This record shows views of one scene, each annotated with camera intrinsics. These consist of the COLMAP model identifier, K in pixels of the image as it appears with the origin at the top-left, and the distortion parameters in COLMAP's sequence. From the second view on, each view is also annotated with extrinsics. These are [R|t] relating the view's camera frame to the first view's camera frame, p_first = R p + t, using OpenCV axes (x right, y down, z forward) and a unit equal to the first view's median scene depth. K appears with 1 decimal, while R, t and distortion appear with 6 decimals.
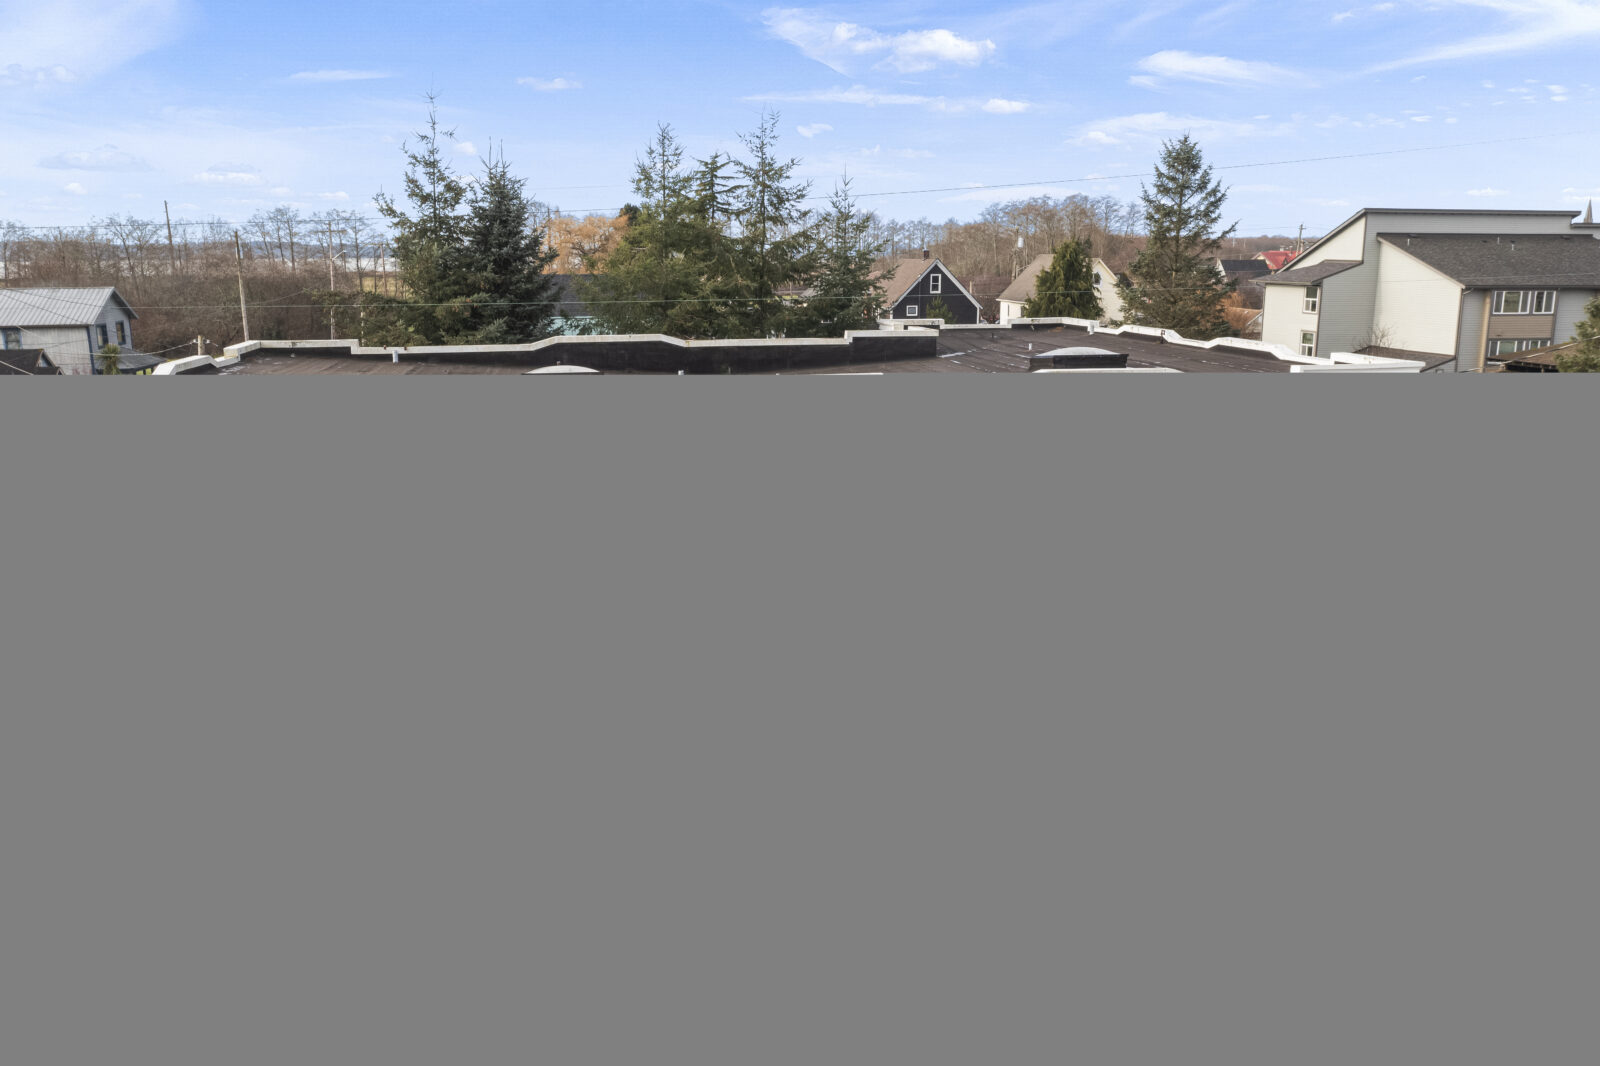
lens RADIAL K [[1259.3, 0, 811.9], [0, 1259.3, 536.0], [0, 0, 1]] dist [-0.023506, 0.012828]
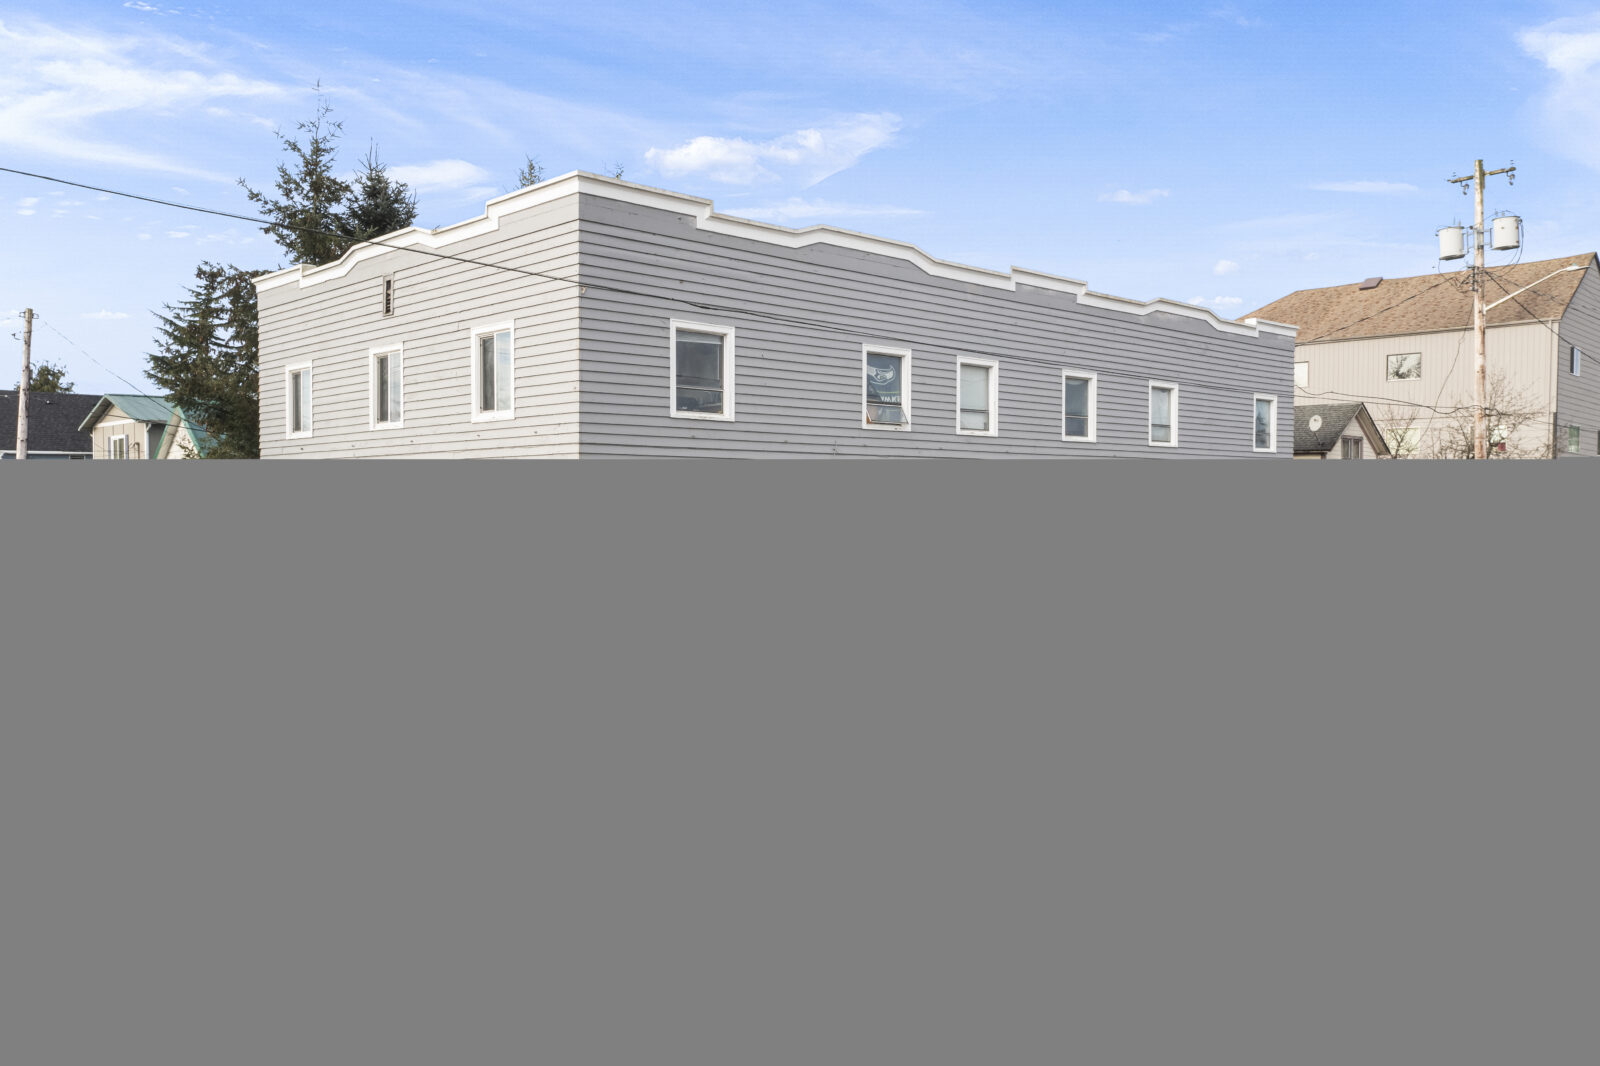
lens RADIAL K [[1259.3, 0, 804.4], [0, 1259.3, 538.8], [0, 0, 1]] dist [-0.023506, 0.012828]
pose [[0.833539, -0.018599, 0.552148, -0.357035], [0.118840, 0.982073, -0.146323, 0.105705], [-0.539528, 0.187583, 0.820806, 0.065732]]
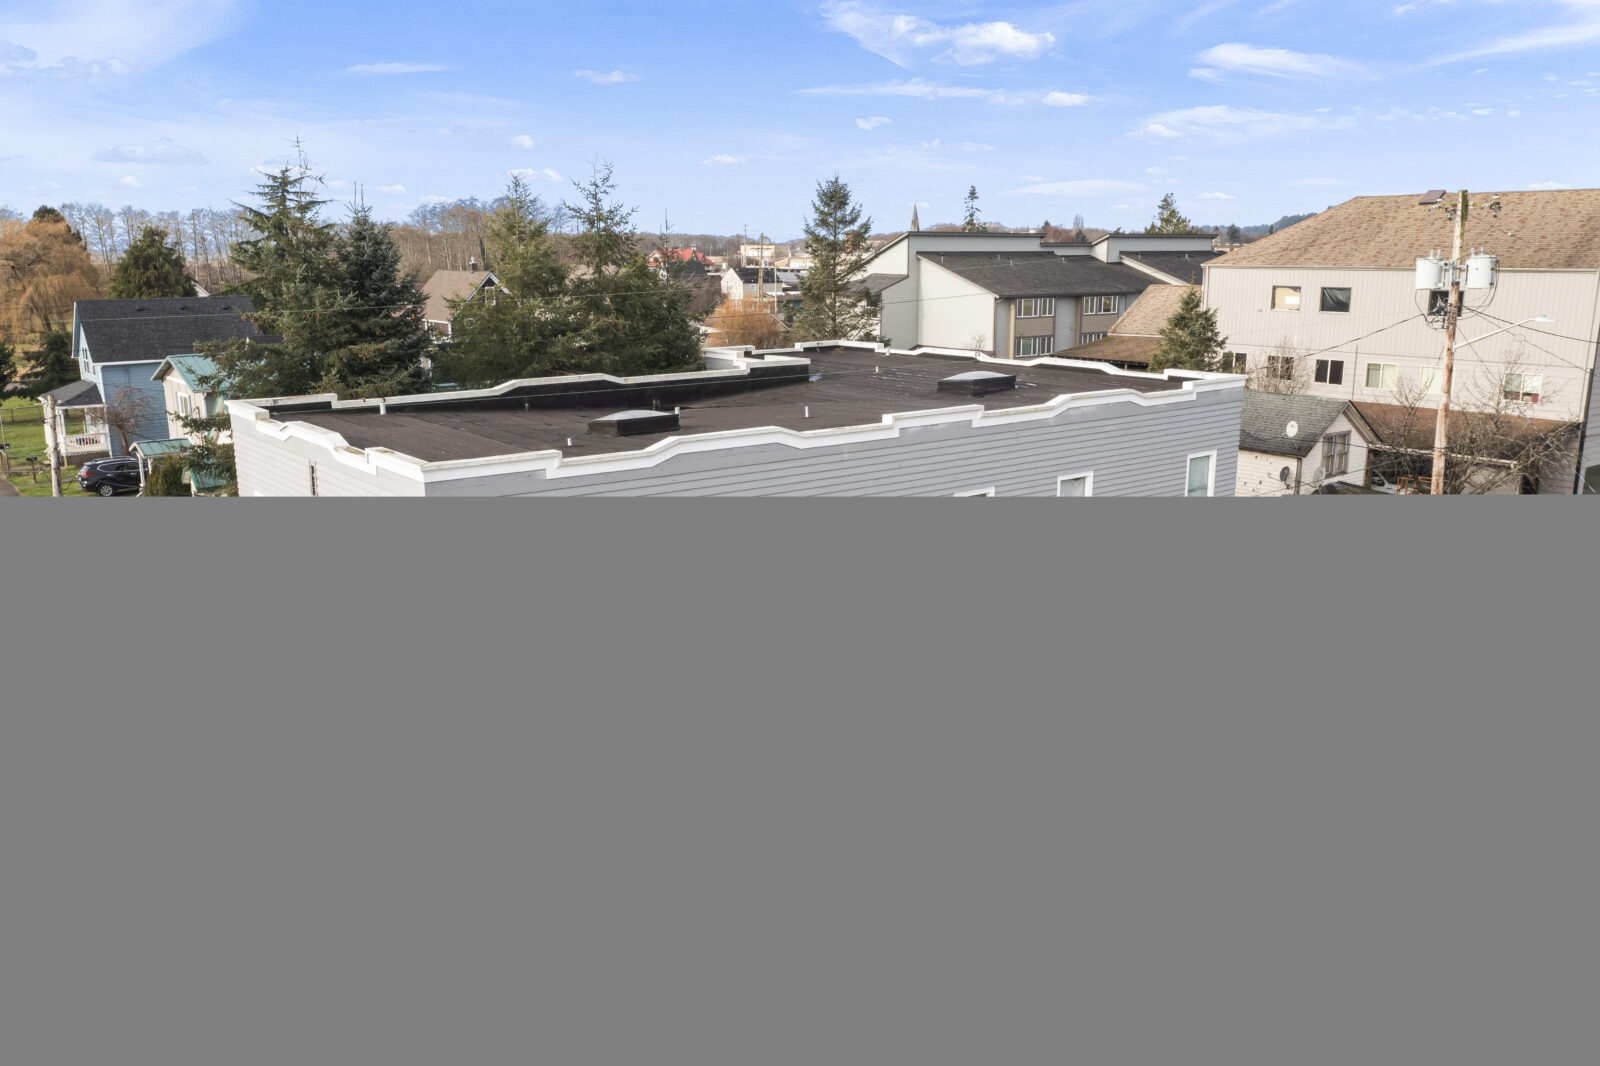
lens RADIAL K [[1259.3, 0, 797.1], [0, 1259.3, 536.1], [0, 0, 1]] dist [-0.023506, 0.012828]
pose [[0.888729, -0.102868, 0.446743, -0.294151], [0.100910, 0.994494, 0.028250, -0.020782], [-0.447189, 0.019974, 0.894216, -0.032915]]
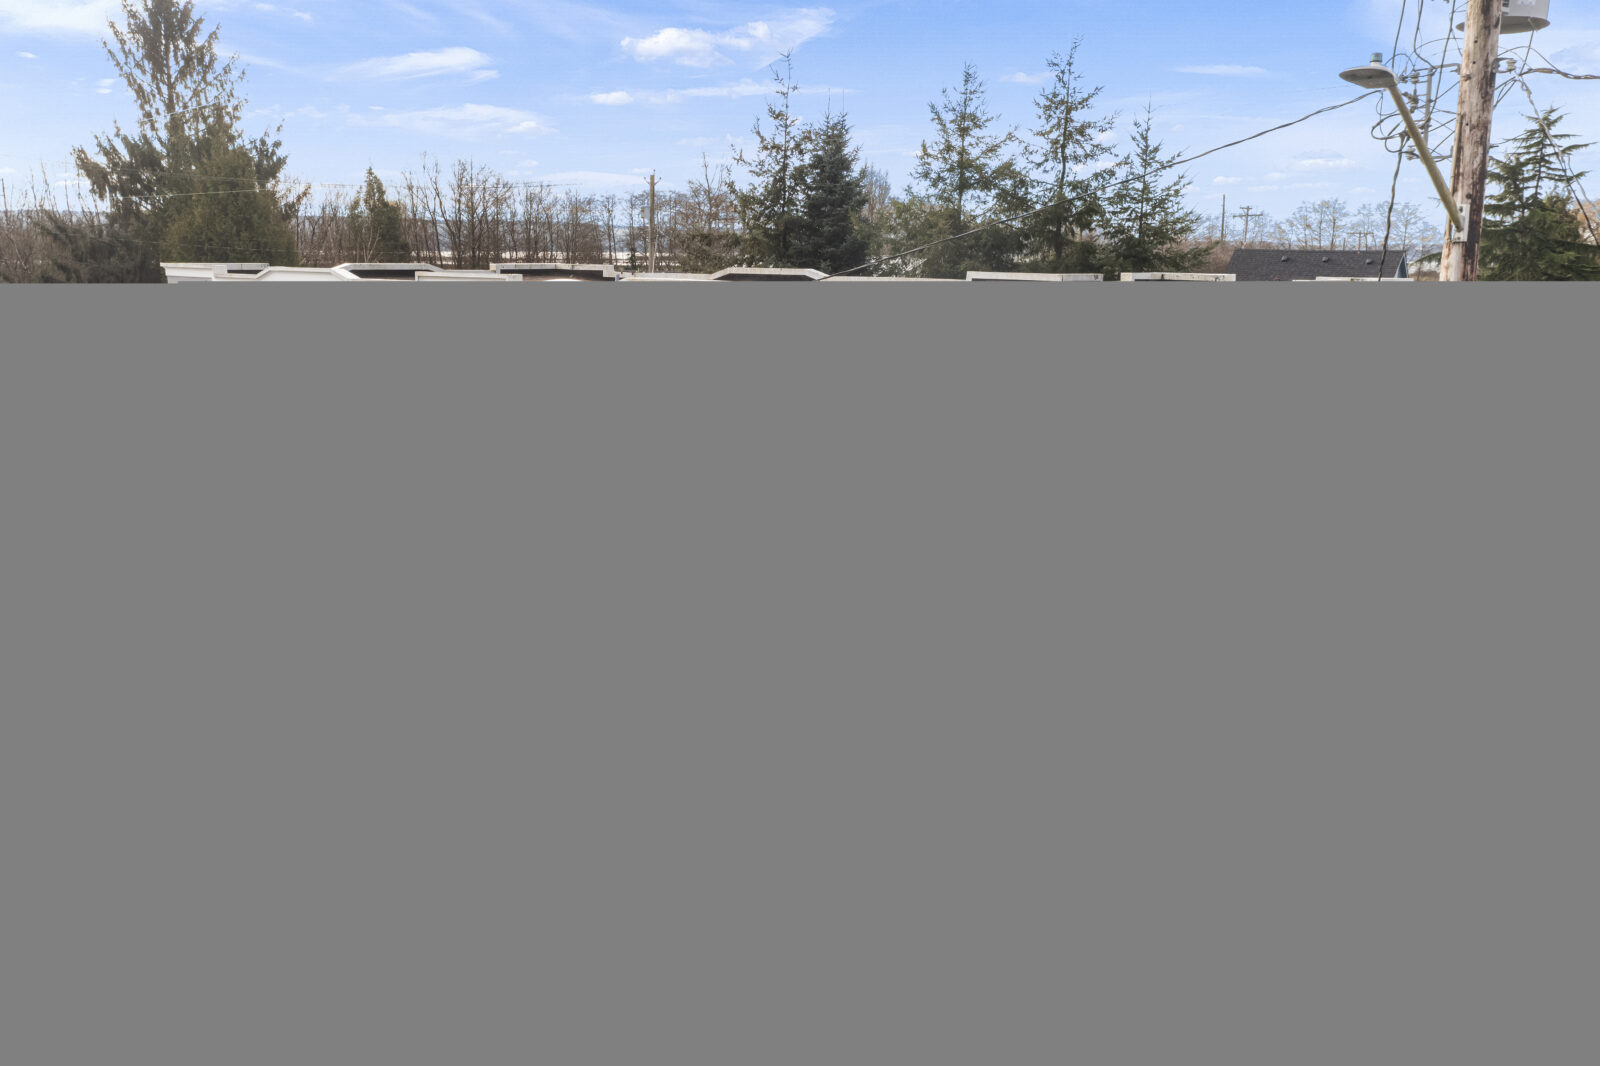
lens RADIAL K [[1259.3, 0, 803.1], [0, 1259.3, 520.6], [0, 0, 1]] dist [-0.023506, 0.012828]
pose [[0.644071, 0.171472, -0.745500, 0.406123], [-0.181349, 0.980998, 0.068962, -0.020775], [0.743159, 0.090779, 0.662928, 0.220764]]
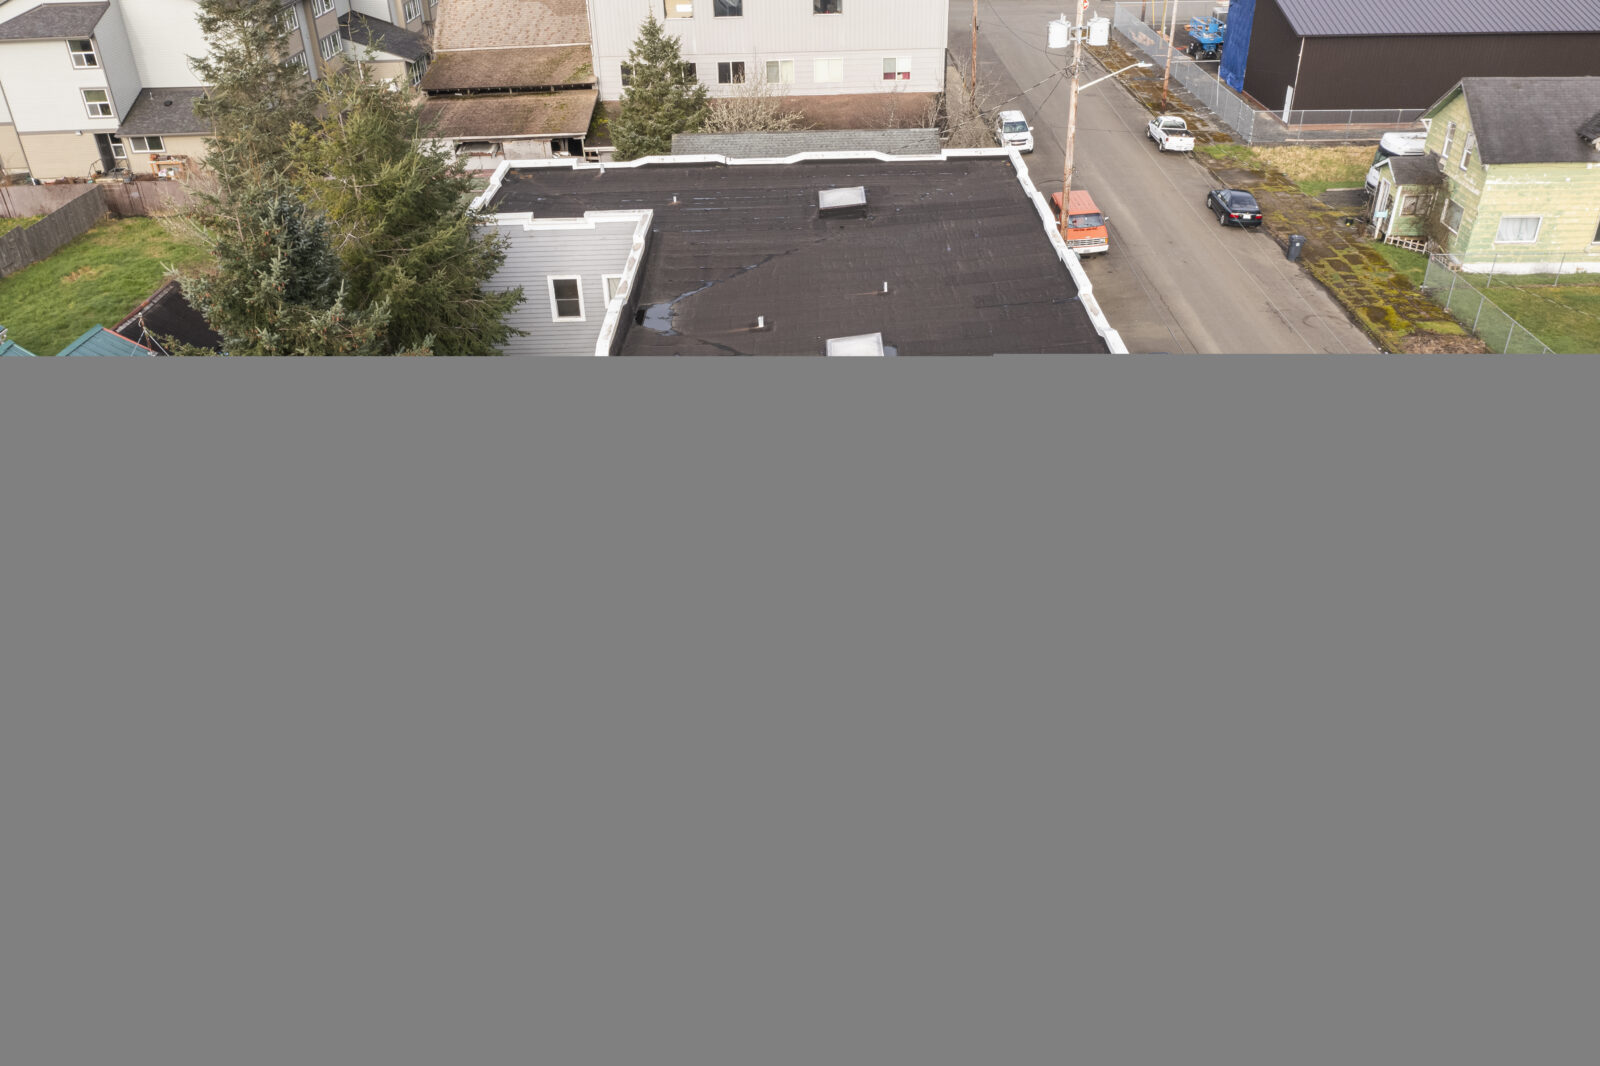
lens RADIAL K [[1259.3, 0, 802.7], [0, 1259.3, 532.2], [0, 0, 1]] dist [-0.023506, 0.012828]
pose [[0.177385, -0.520659, 0.835134, -0.629350], [0.238791, 0.846003, 0.476715, -0.275055], [-0.954732, 0.114860, 0.274397, 0.383071]]
